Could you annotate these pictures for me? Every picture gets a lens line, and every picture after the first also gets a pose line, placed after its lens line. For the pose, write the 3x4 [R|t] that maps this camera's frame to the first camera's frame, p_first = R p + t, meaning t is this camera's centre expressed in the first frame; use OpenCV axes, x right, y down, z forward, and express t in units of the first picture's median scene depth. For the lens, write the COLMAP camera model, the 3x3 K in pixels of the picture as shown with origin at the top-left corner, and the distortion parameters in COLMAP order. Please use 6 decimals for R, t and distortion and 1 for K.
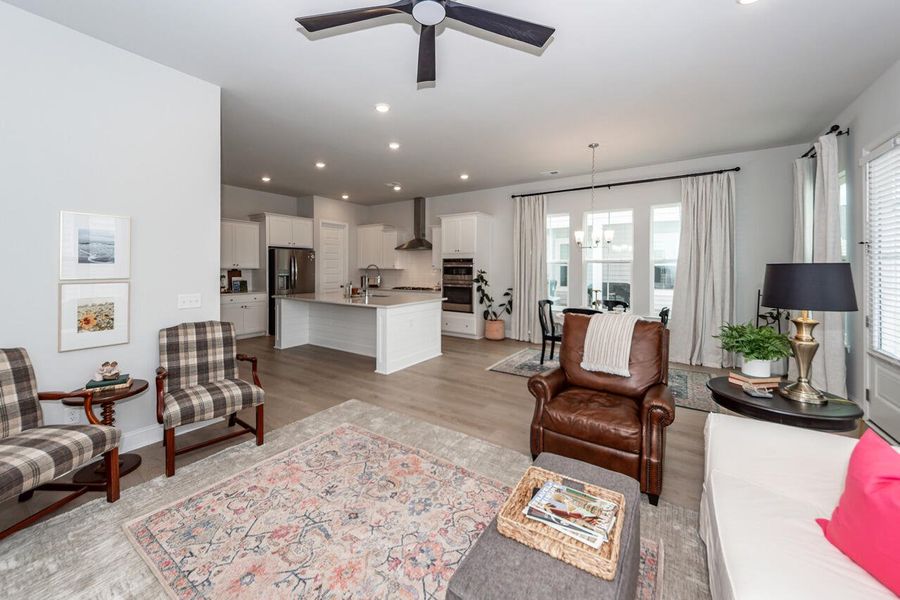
lens RADIAL K [[340.4, 0, 444.9], [0, 340.4, 271.4], [0, 0, 1]] dist [0.002598, -0.002805]
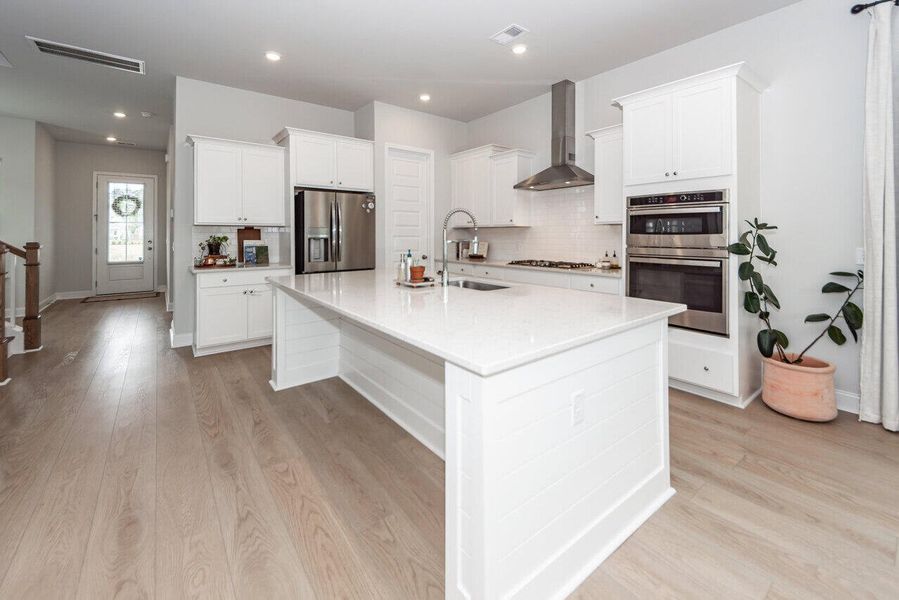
lens RADIAL K [[370.8, 0, 448.2], [0, 370.8, 235.4], [0, 0, 1]] dist [-0.001690, 0.000370]
pose [[0.950274, -0.003986, -0.311391, -0.076298], [0.002551, 0.999984, -0.005015, 0.012591], [0.311406, 0.003971, 0.950269, 0.492782]]
